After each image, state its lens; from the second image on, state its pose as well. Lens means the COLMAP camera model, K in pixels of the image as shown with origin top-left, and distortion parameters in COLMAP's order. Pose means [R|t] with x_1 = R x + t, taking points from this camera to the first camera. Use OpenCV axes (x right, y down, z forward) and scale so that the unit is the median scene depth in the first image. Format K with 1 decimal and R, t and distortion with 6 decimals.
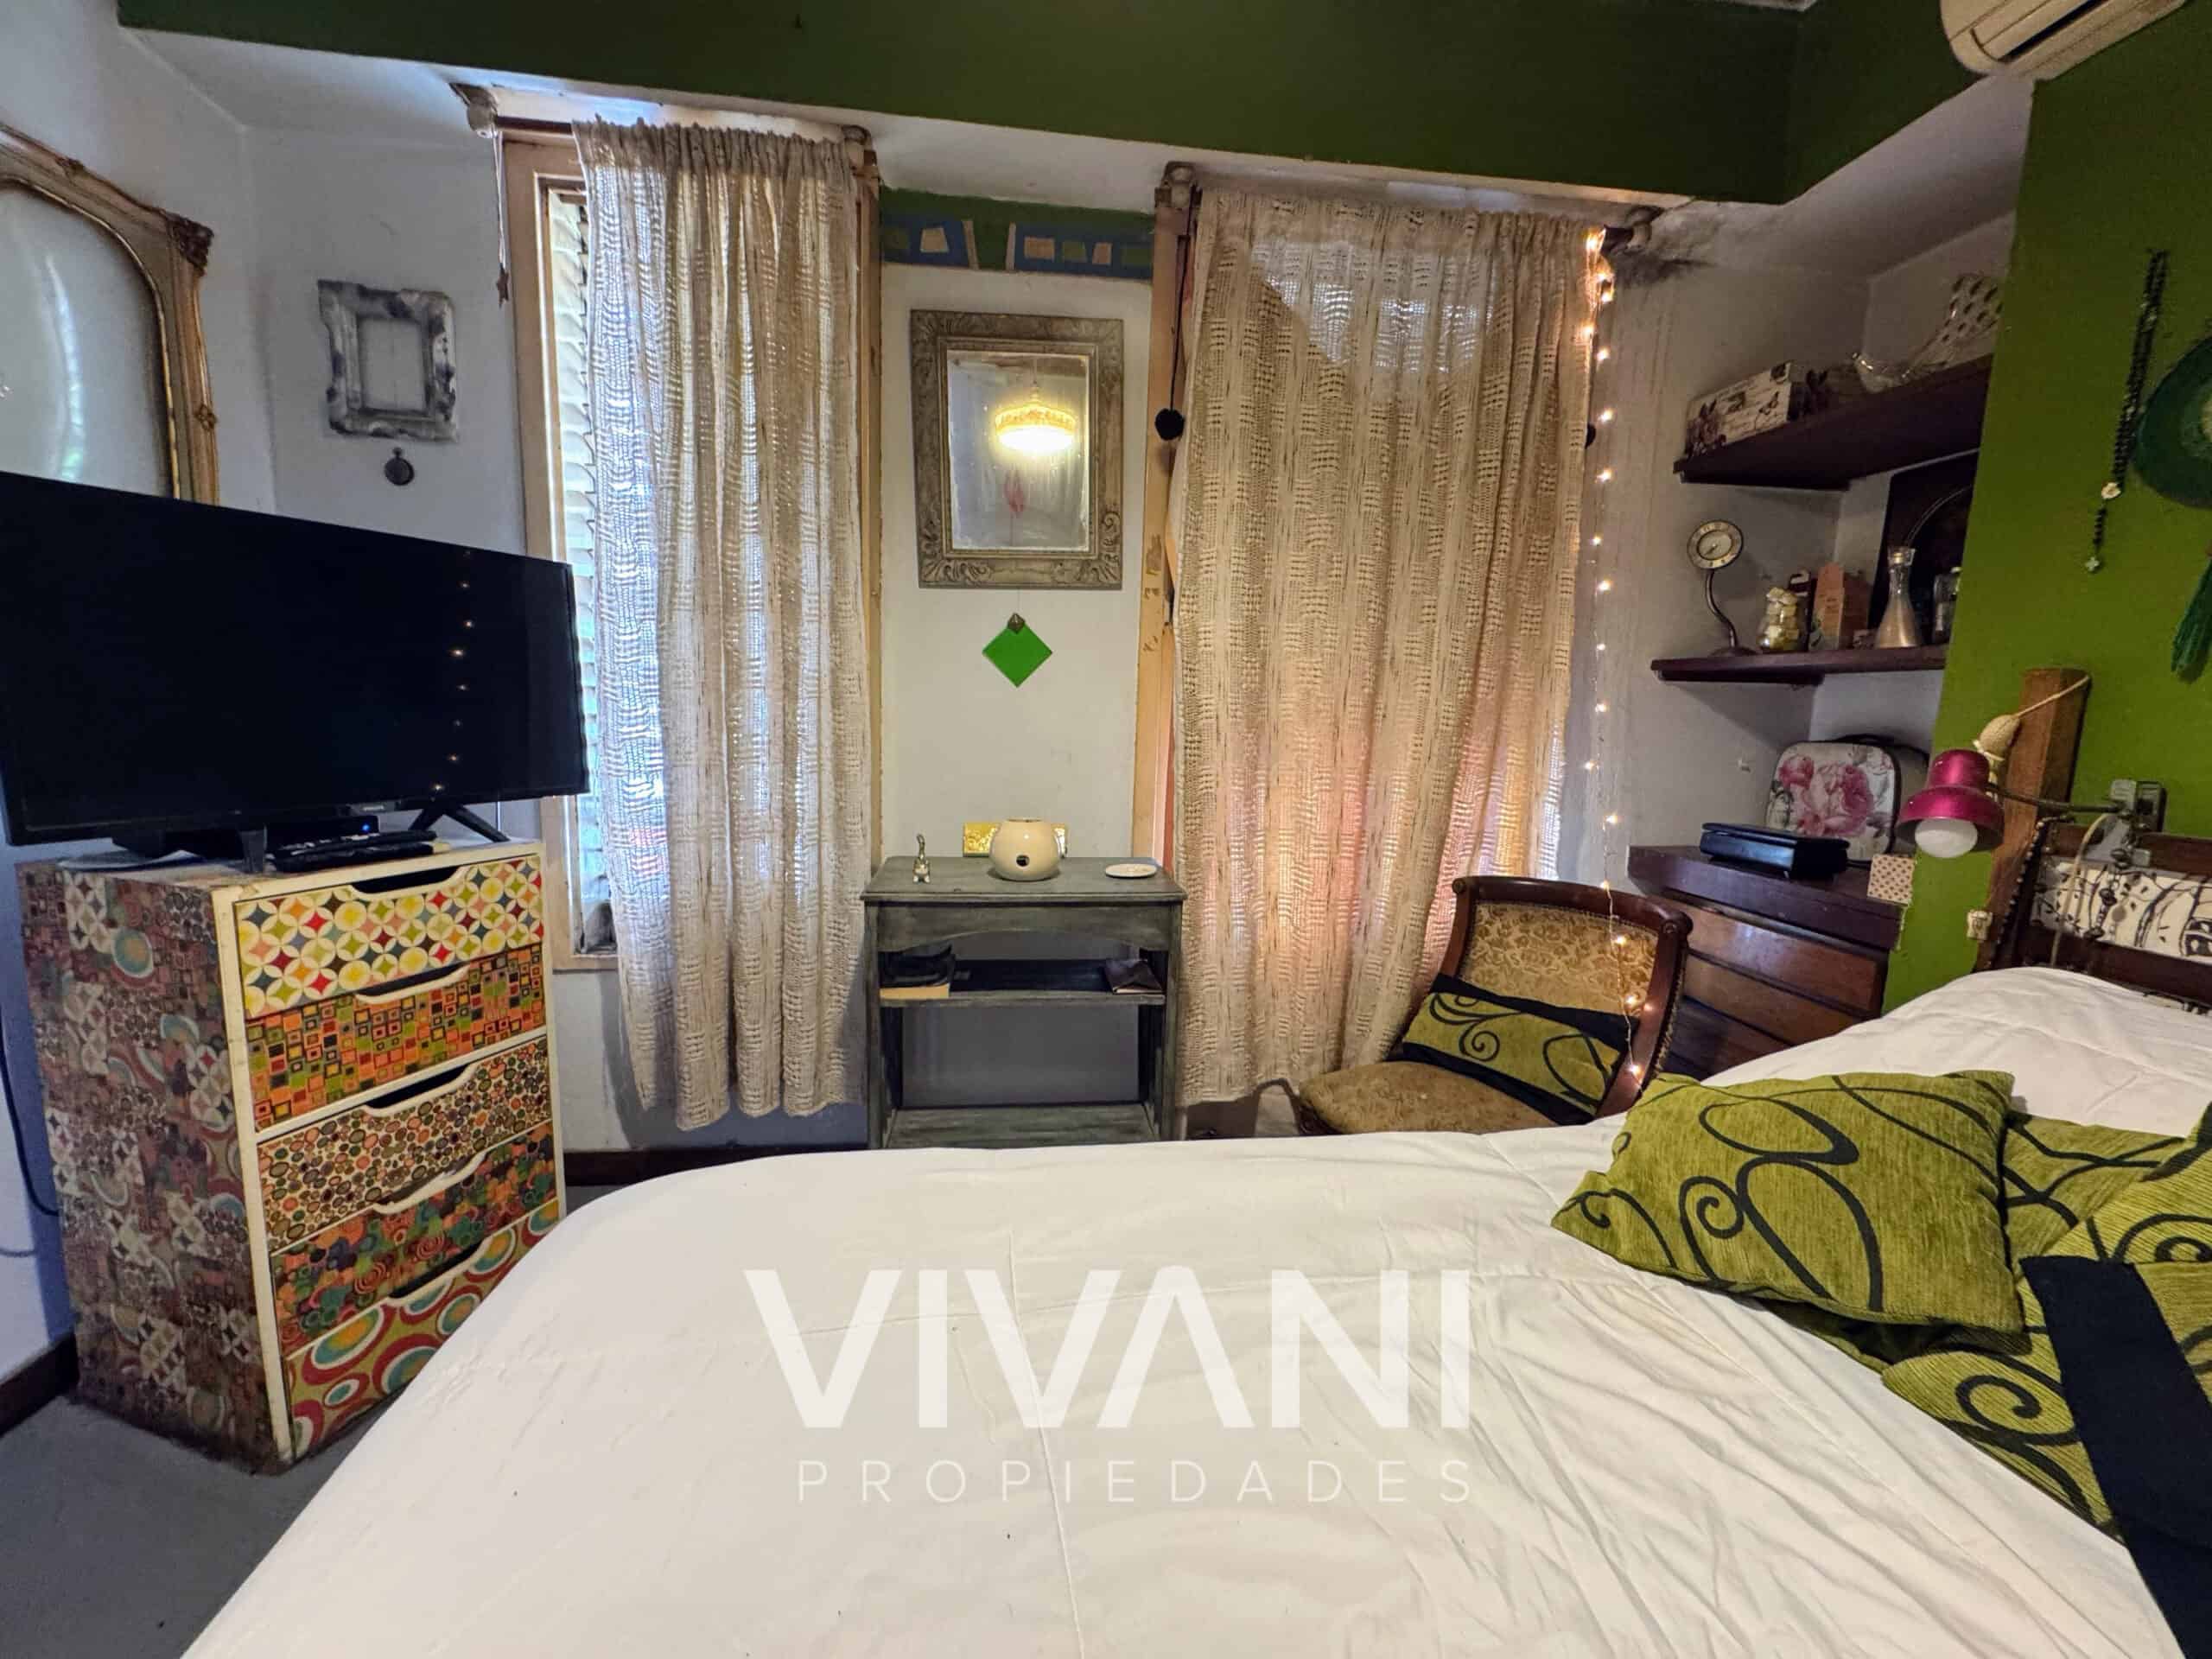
lens RADIAL K [[885.7, 0, 1104.6], [0, 885.7, 823.0], [0, 0, 1]] dist [-0.001473, -0.000039]
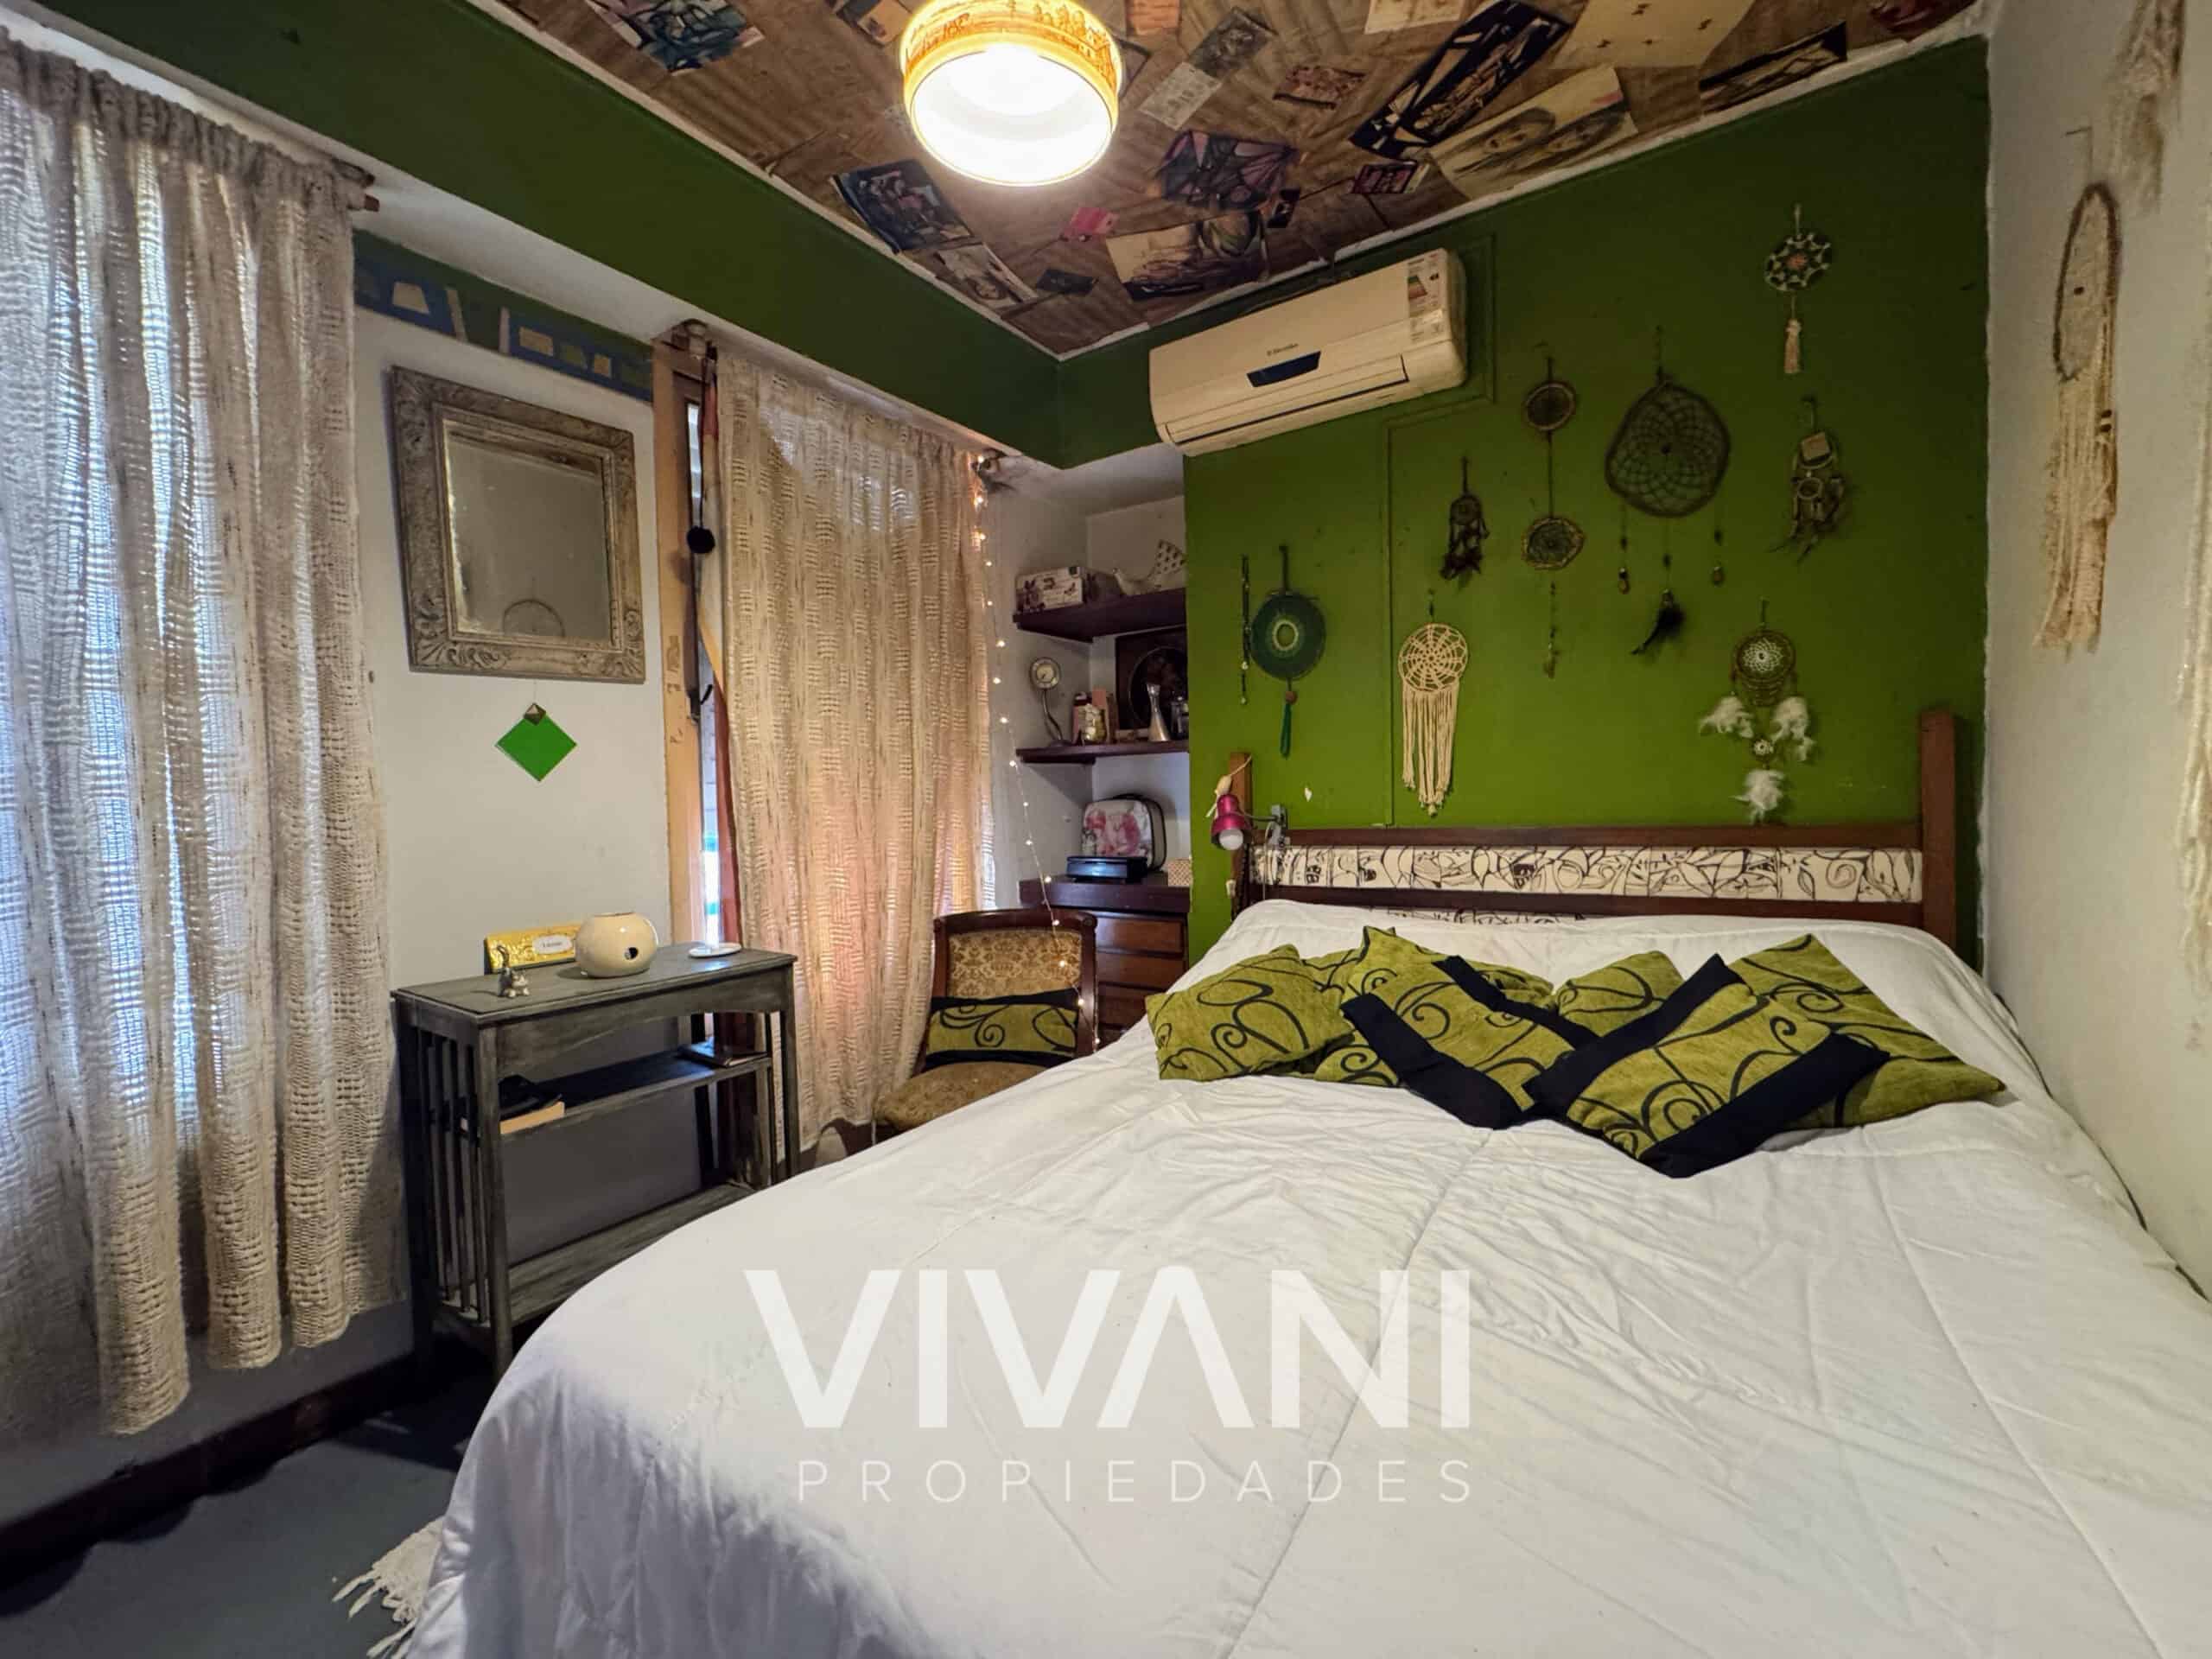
lens RADIAL K [[918.2, 0, 1104.7], [0, 918.2, 823.5], [0, 0, 1]] dist [-0.002722, 0.000505]
pose [[0.659715, -0.065951, 0.748616, -0.469785], [0.141916, 0.989152, -0.037922, 0.012328], [-0.737994, 0.131258, 0.661918, -0.078079]]
